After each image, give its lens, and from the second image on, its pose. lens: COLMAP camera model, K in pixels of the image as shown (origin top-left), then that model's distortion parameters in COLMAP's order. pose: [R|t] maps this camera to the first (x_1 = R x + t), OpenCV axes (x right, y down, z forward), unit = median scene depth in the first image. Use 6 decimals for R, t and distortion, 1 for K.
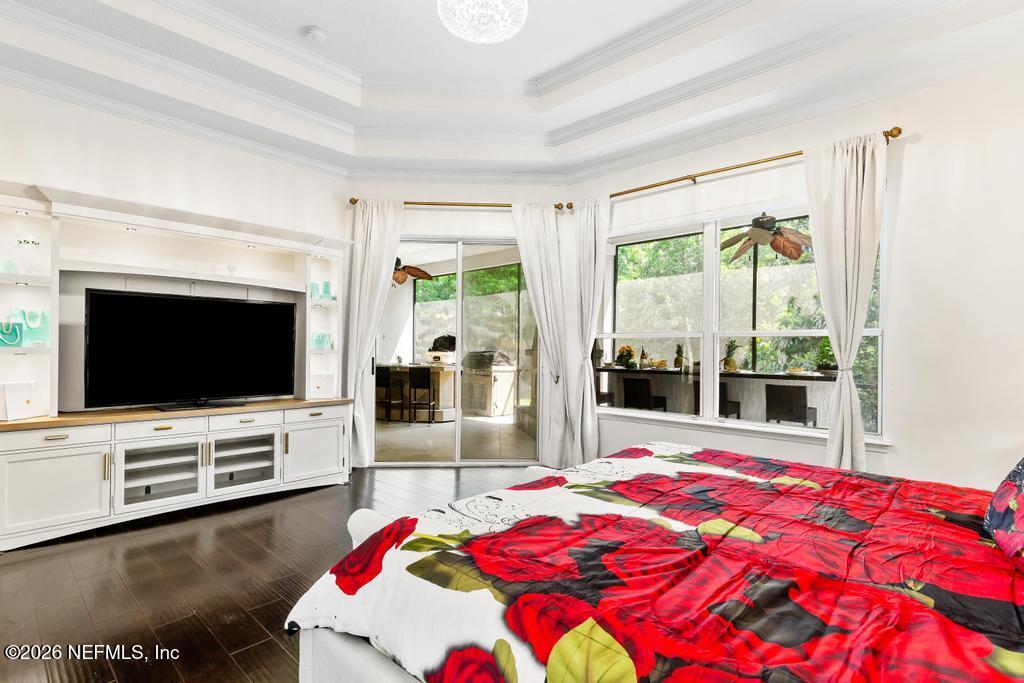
lens RADIAL K [[483.3, 0, 512.0], [0, 483.3, 341.5], [0, 0, 1]] dist [0.000345, -0.000045]
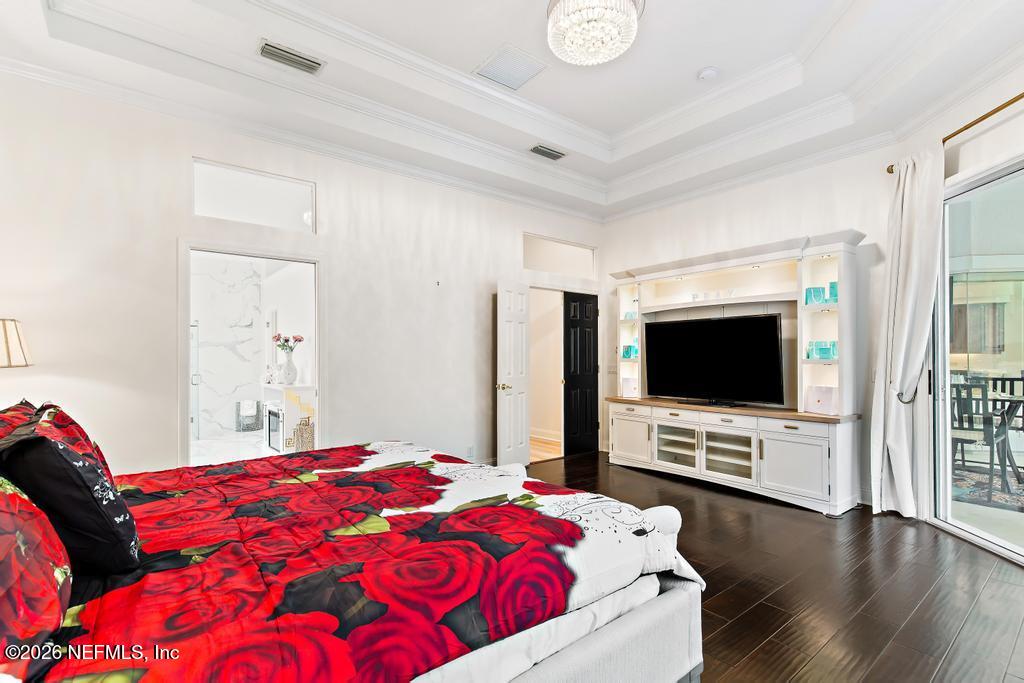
lens RADIAL K [[444.4, 0, 514.2], [0, 444.4, 361.7], [0, 0, 1]] dist [-0.000362, -0.000112]
pose [[-0.125963, -0.003084, -0.992030, 0.633312], [0.010725, 0.999932, -0.004470, 0.023084], [0.991977, -0.011202, -0.125922, 0.680929]]
